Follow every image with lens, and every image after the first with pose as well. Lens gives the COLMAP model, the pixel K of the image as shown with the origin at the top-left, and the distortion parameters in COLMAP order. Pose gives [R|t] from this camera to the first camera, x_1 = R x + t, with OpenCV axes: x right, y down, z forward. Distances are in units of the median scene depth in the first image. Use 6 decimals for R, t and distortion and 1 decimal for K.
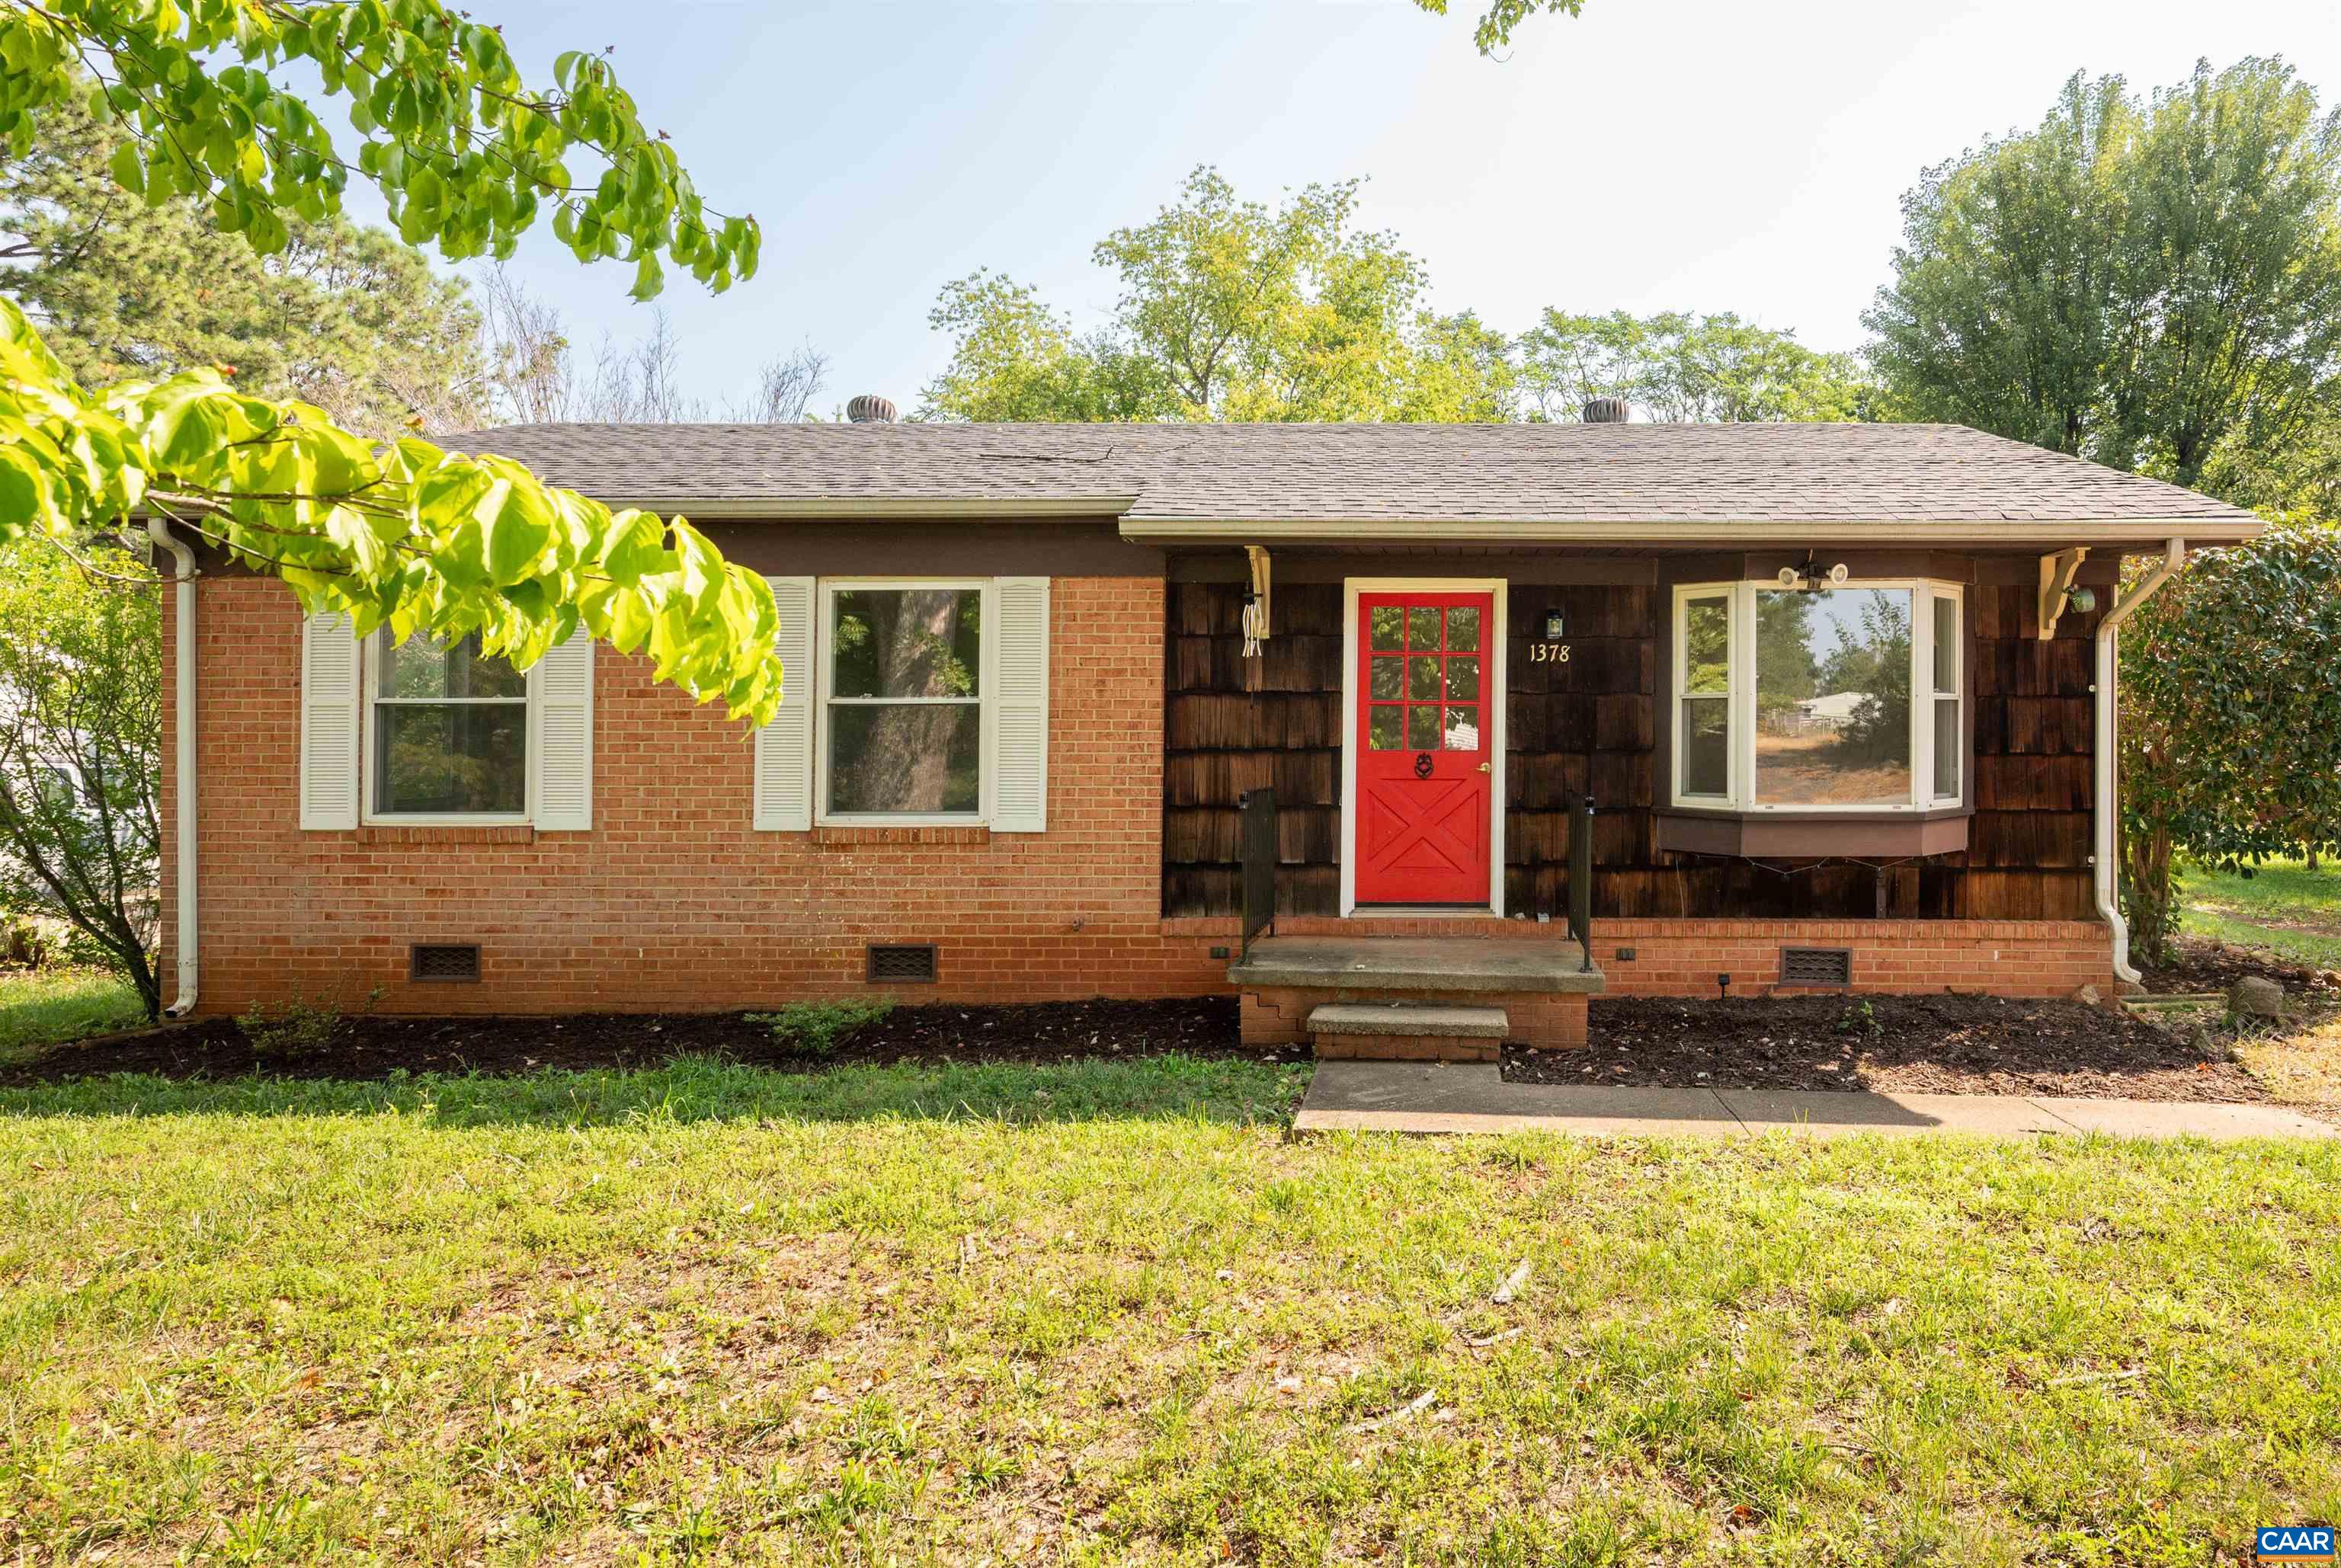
lens RADIAL K [[1287.6, 0, 1226.1], [0, 1287.6, 741.4], [0, 0, 1]] dist [0.001134, -0.004231]
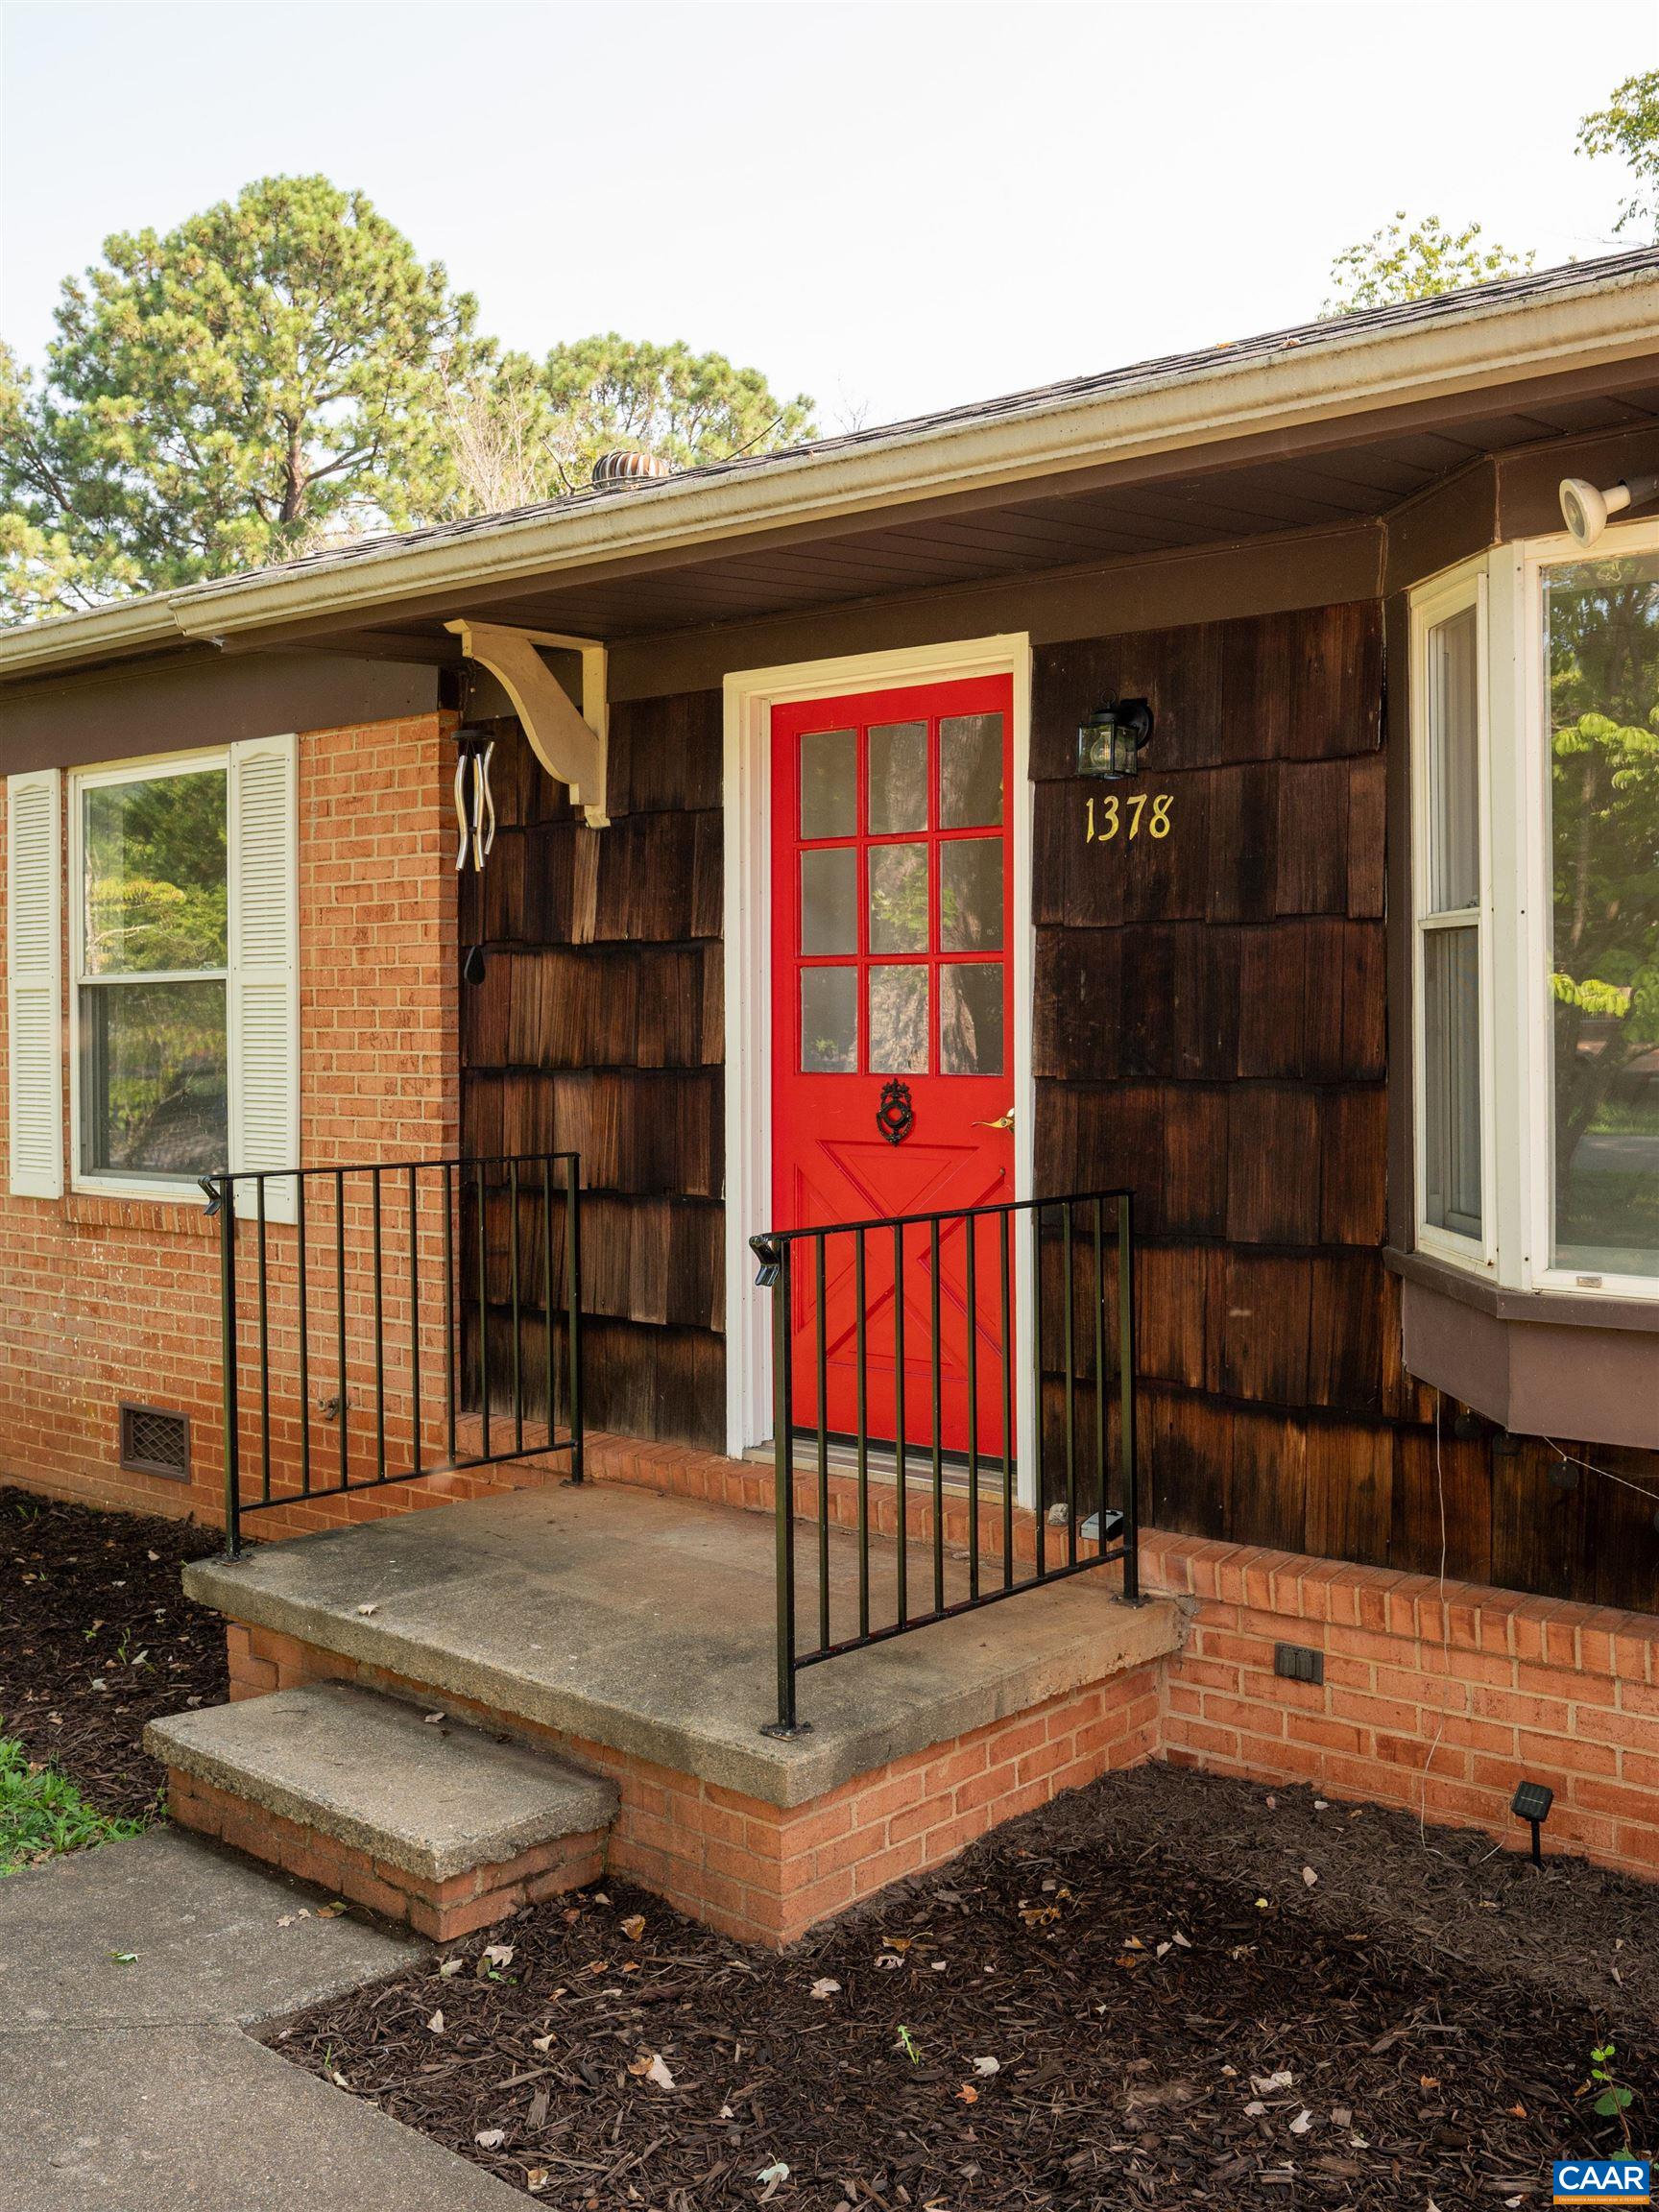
lens RADIAL K [[2144.1, 0, 840.9], [0, 2144.1, 1032.8], [0, 0, 1]] dist [0.004954, 0.000000]
pose [[0.769659, -0.001613, -0.638453, 0.583104], [0.011653, 0.999866, 0.011521, -0.014462], [0.638348, -0.016307, 0.769575, 0.469787]]
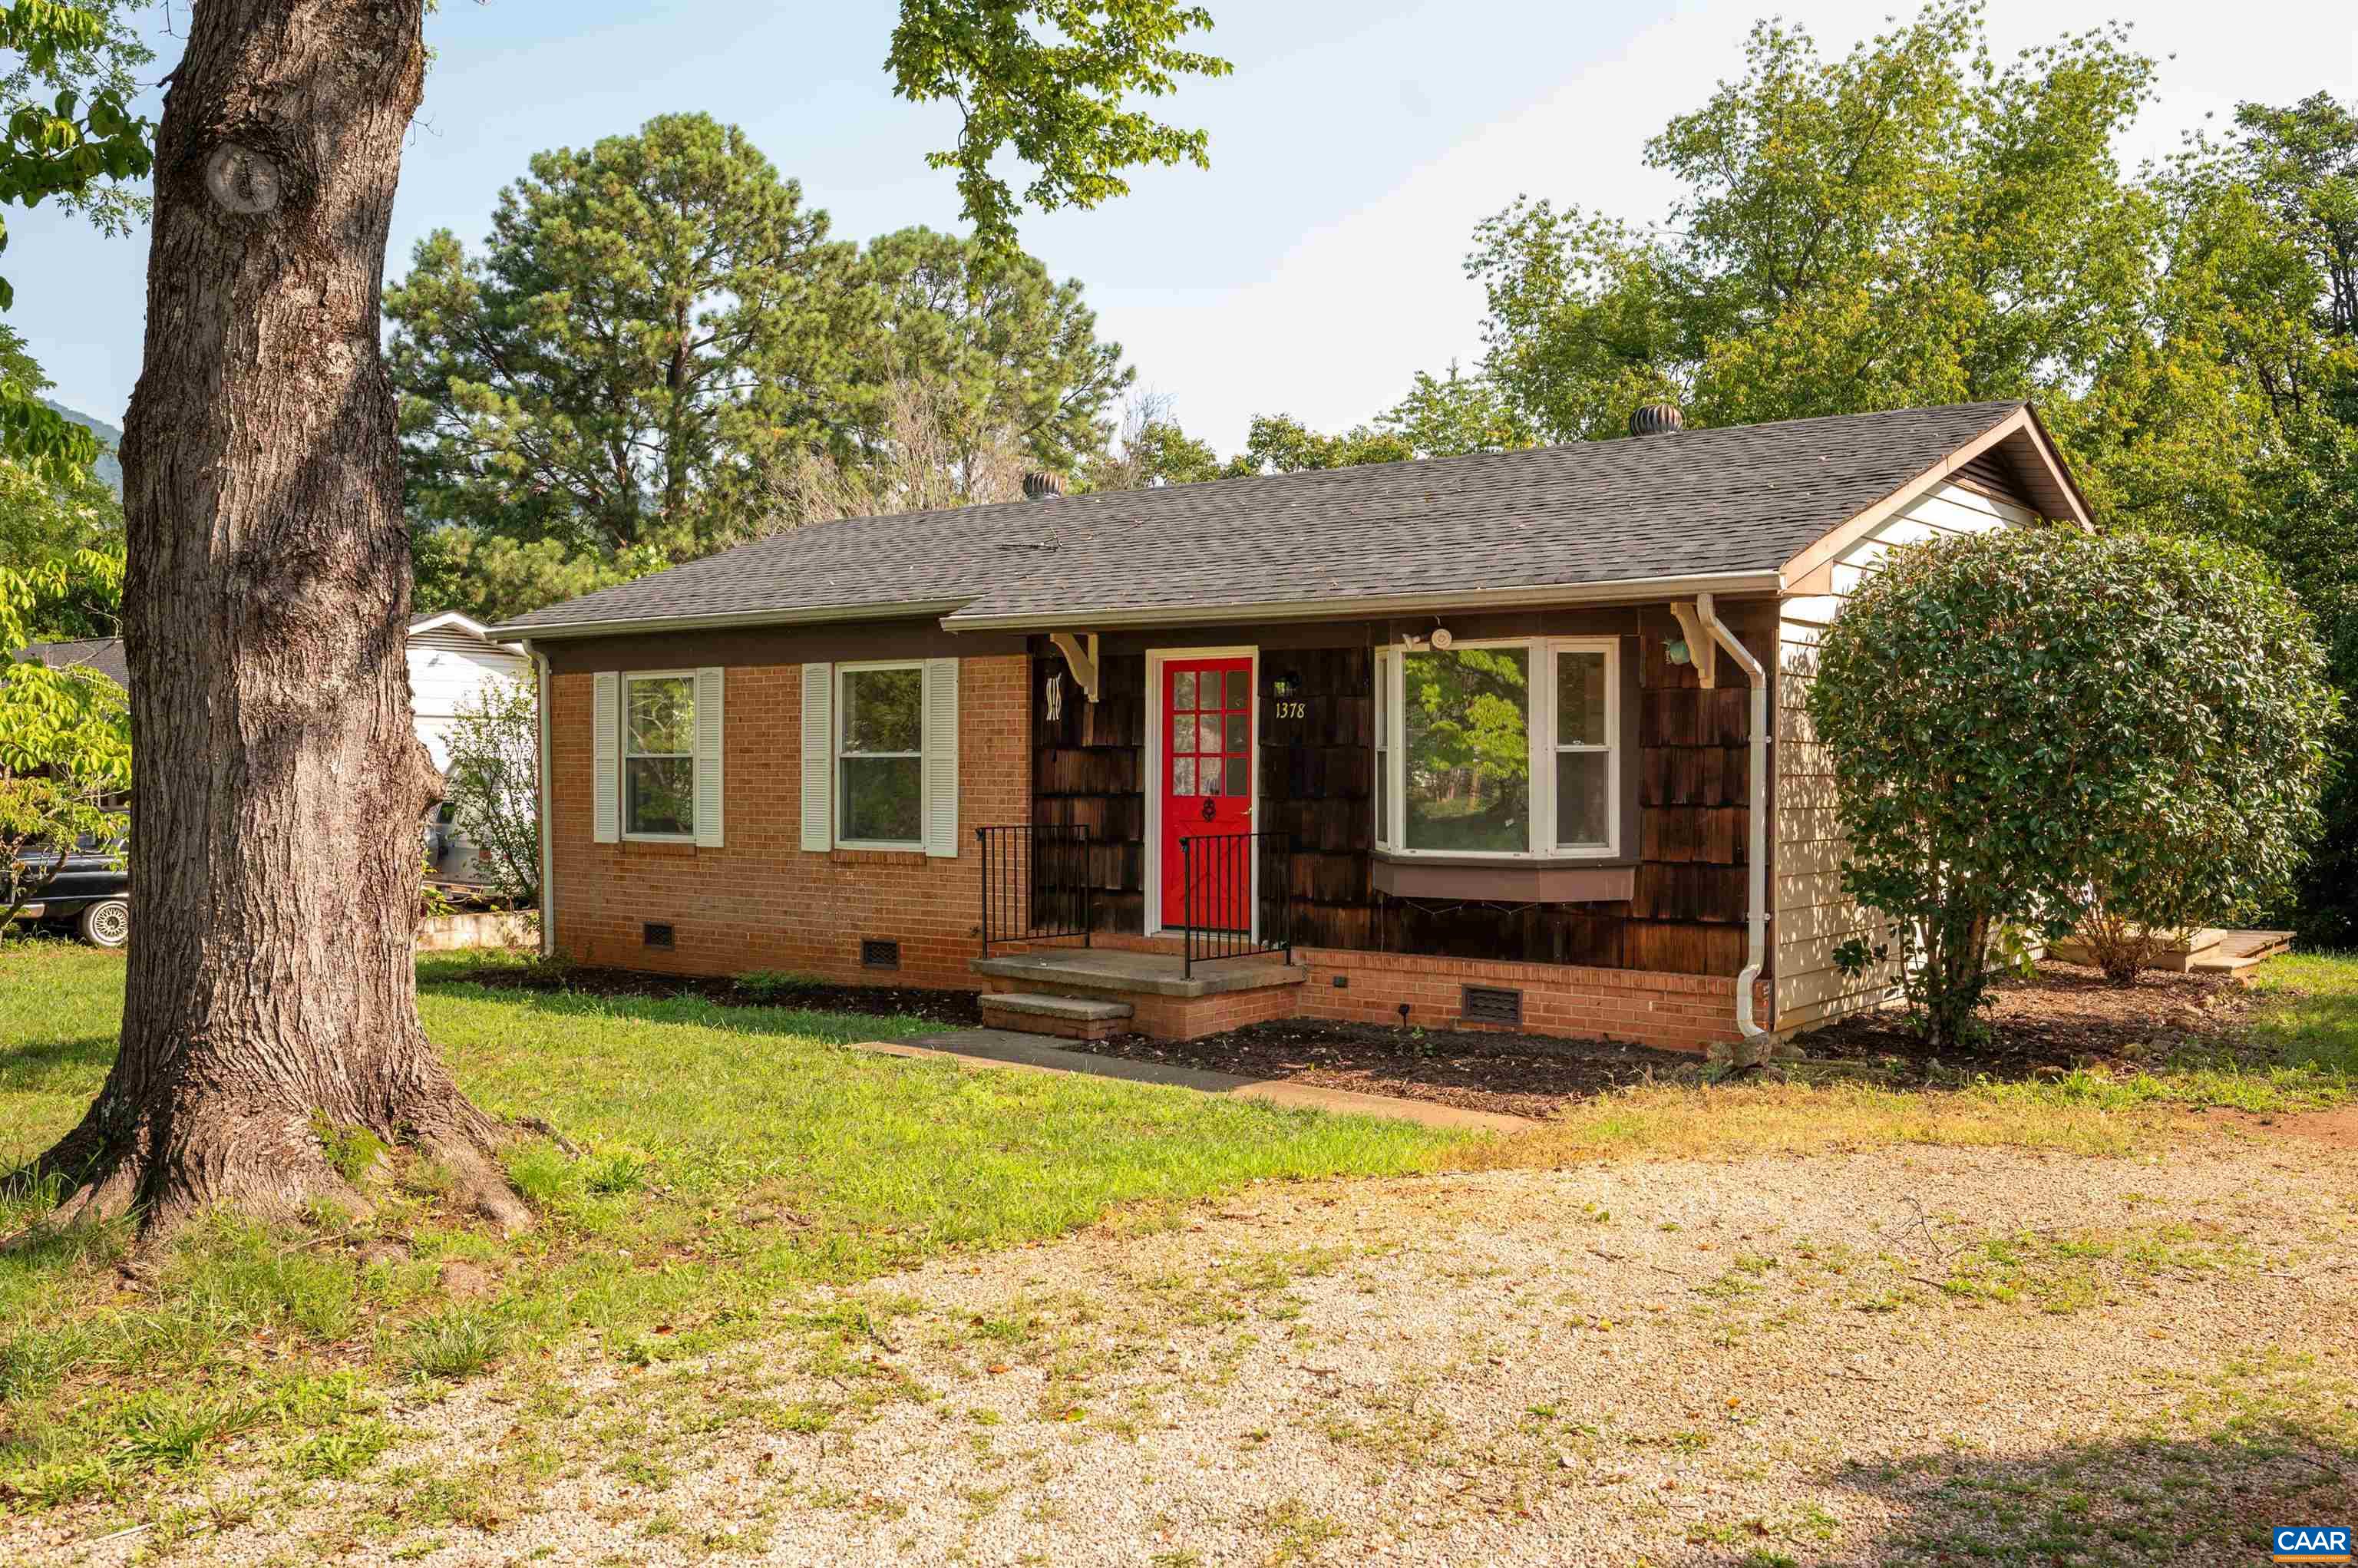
lens RADIAL K [[1982.8, 0, 1178.4], [0, 1982.8, 783.1], [0, 0, 1]] dist [-0.009531, 0.003060]
pose [[0.802808, 0.004931, -0.596217, 1.205459], [0.001421, 0.999947, 0.010183, -0.023089], [0.596235, -0.009023, 0.802759, -0.447684]]
